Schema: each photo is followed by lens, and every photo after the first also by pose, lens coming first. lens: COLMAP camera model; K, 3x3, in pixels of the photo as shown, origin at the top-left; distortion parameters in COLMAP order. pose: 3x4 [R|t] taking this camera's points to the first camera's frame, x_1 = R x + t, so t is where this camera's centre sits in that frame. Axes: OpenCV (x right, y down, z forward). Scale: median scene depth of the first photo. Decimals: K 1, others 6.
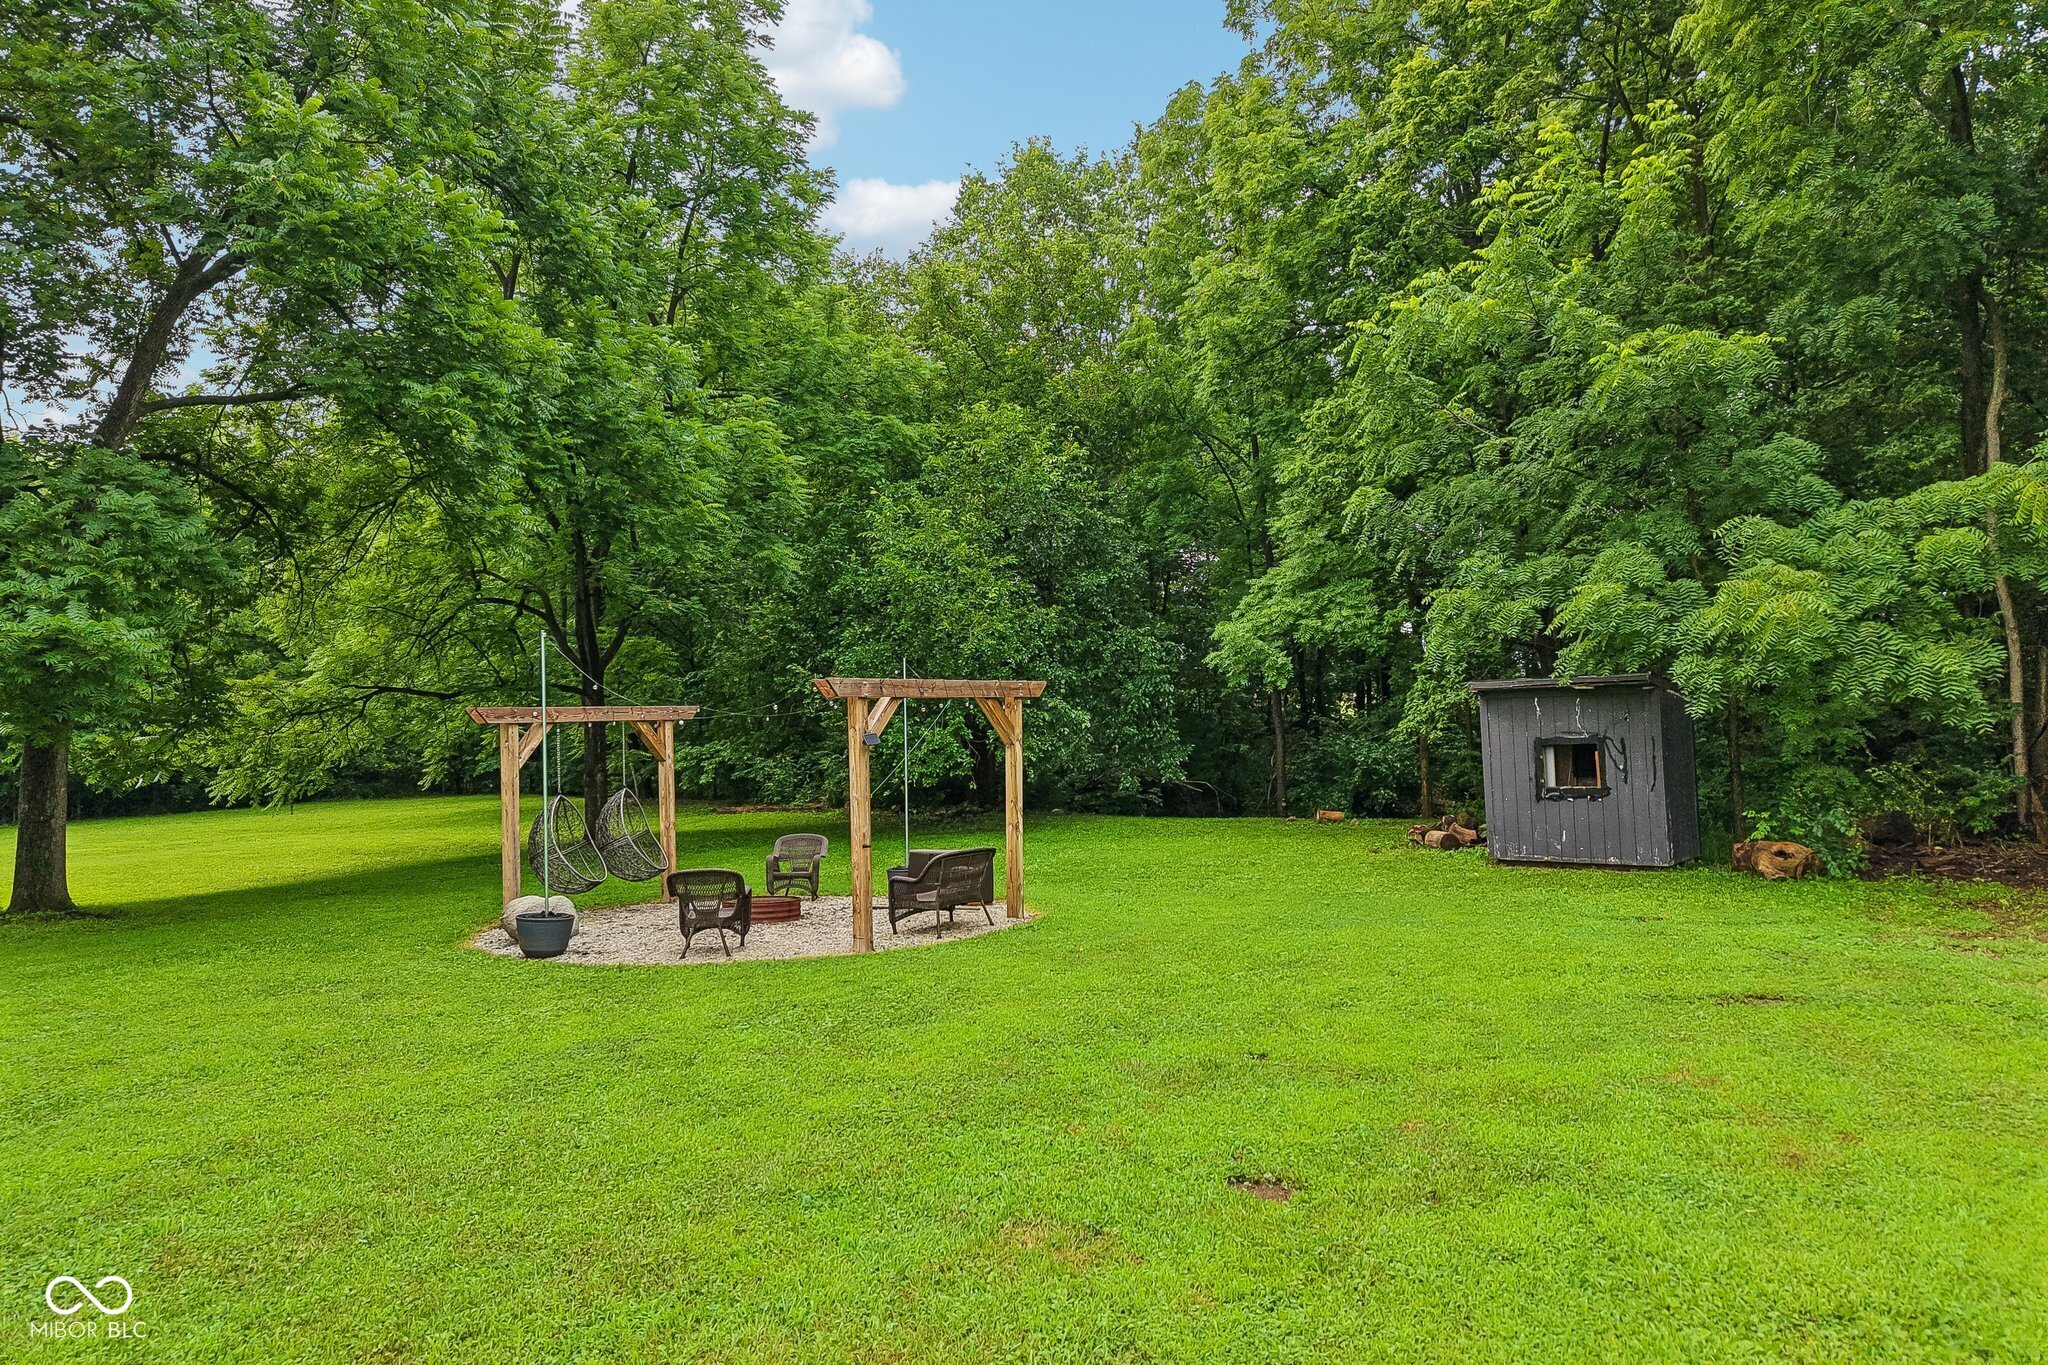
lens RADIAL K [[1407.3, 0, 1021.8], [0, 1407.3, 679.4], [0, 0, 1]] dist [0.033466, -0.025021]
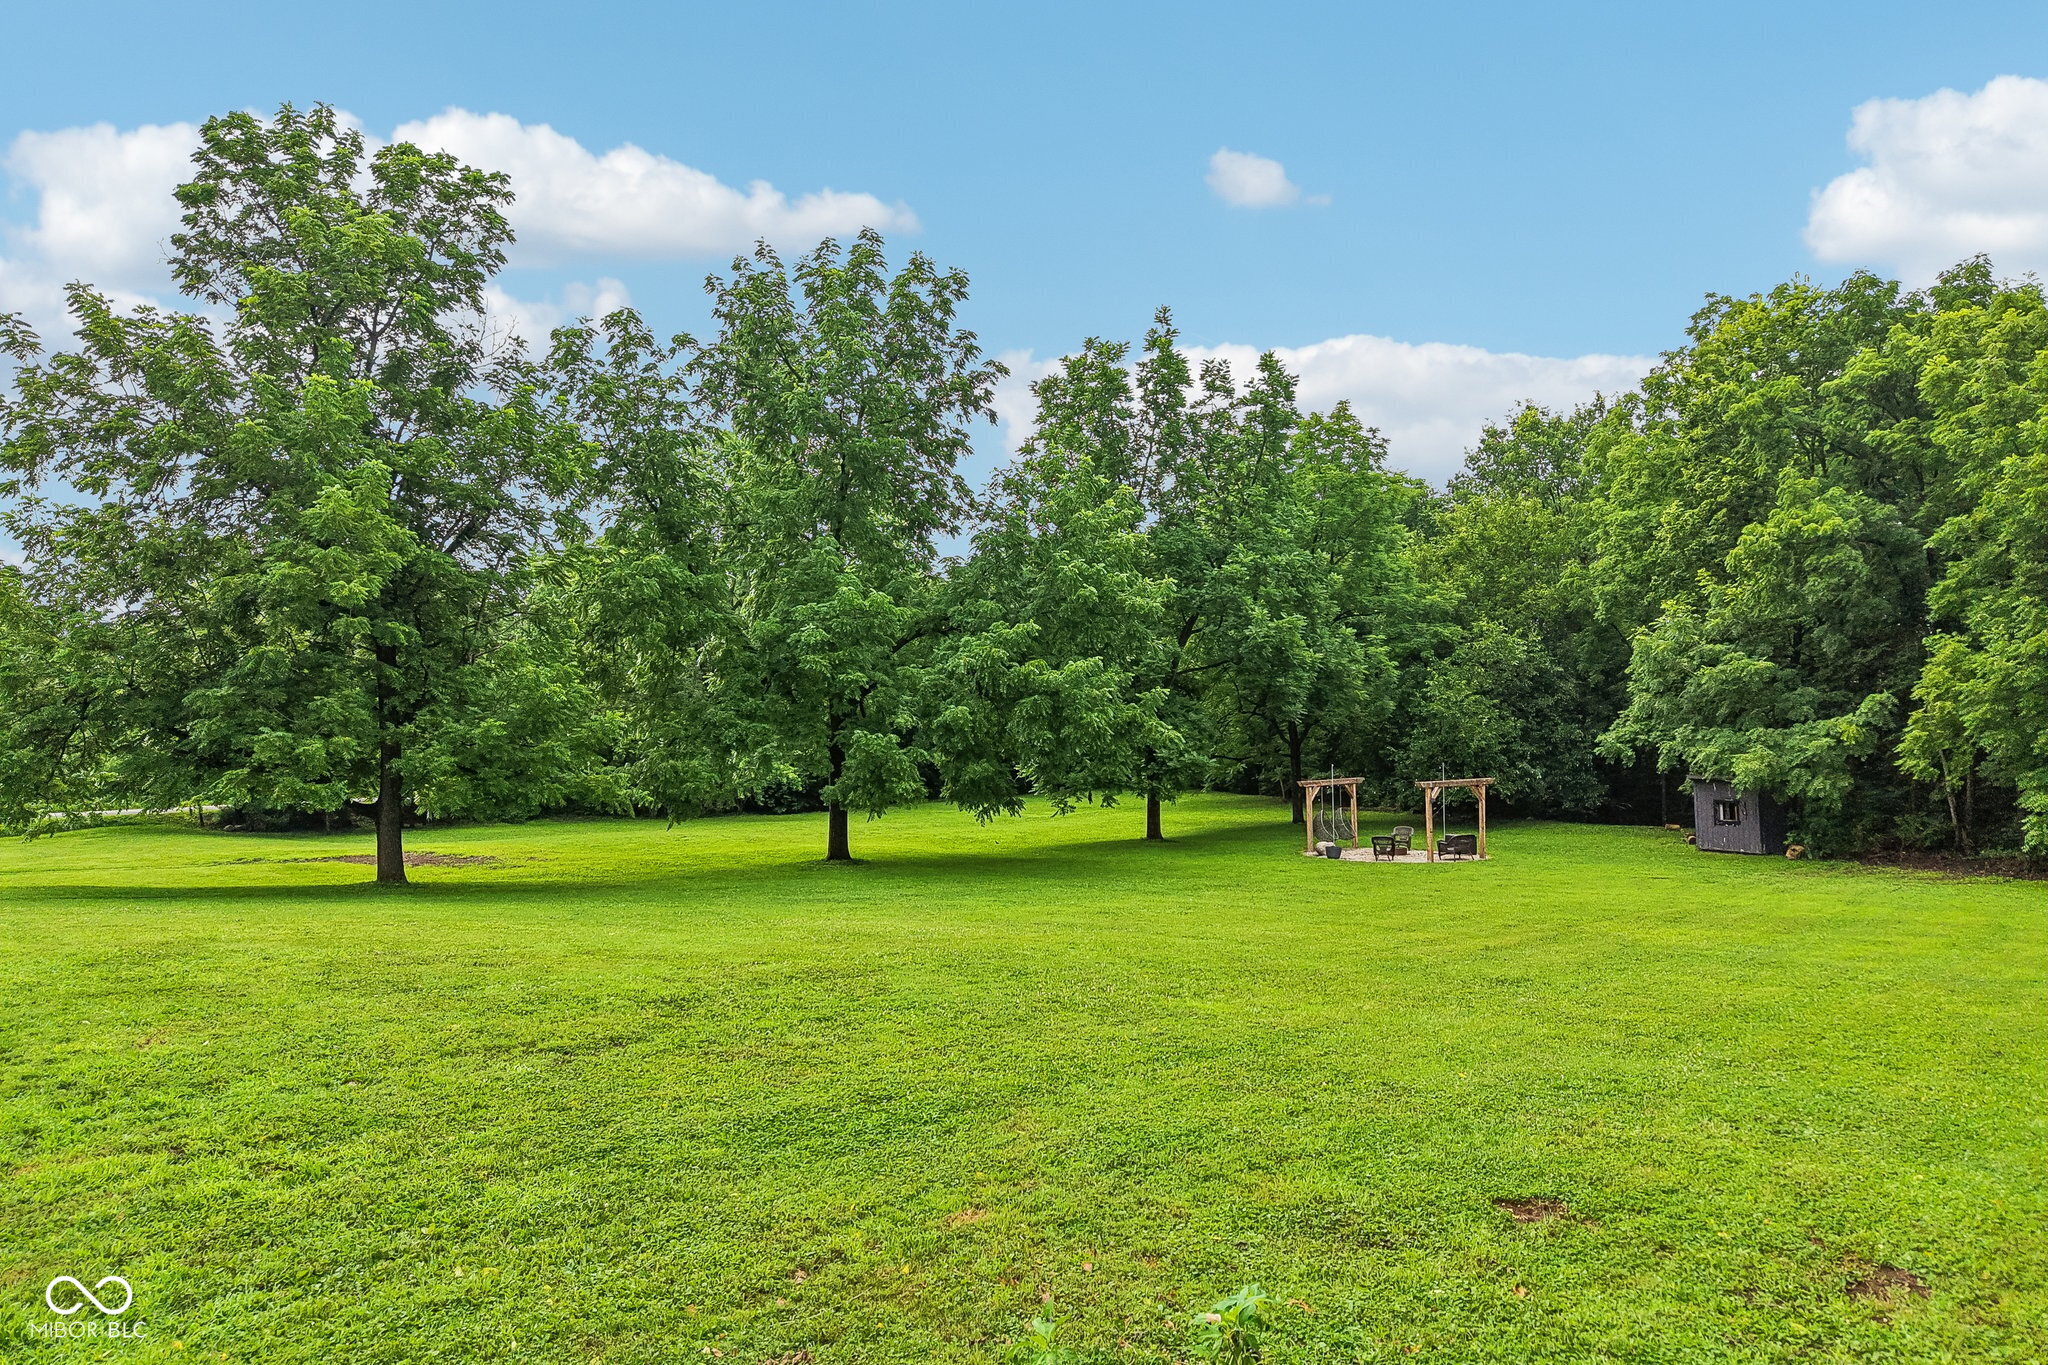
lens RADIAL K [[1407.3, 0, 1013.6], [0, 1407.3, 678.2], [0, 0, 1]] dist [0.033466, -0.025021]
pose [[0.928134, 0.001196, -0.372245, 0.117505], [0.002676, 0.999948, 0.009886, -0.152464], [0.372237, -0.010172, 0.928082, -1.340622]]
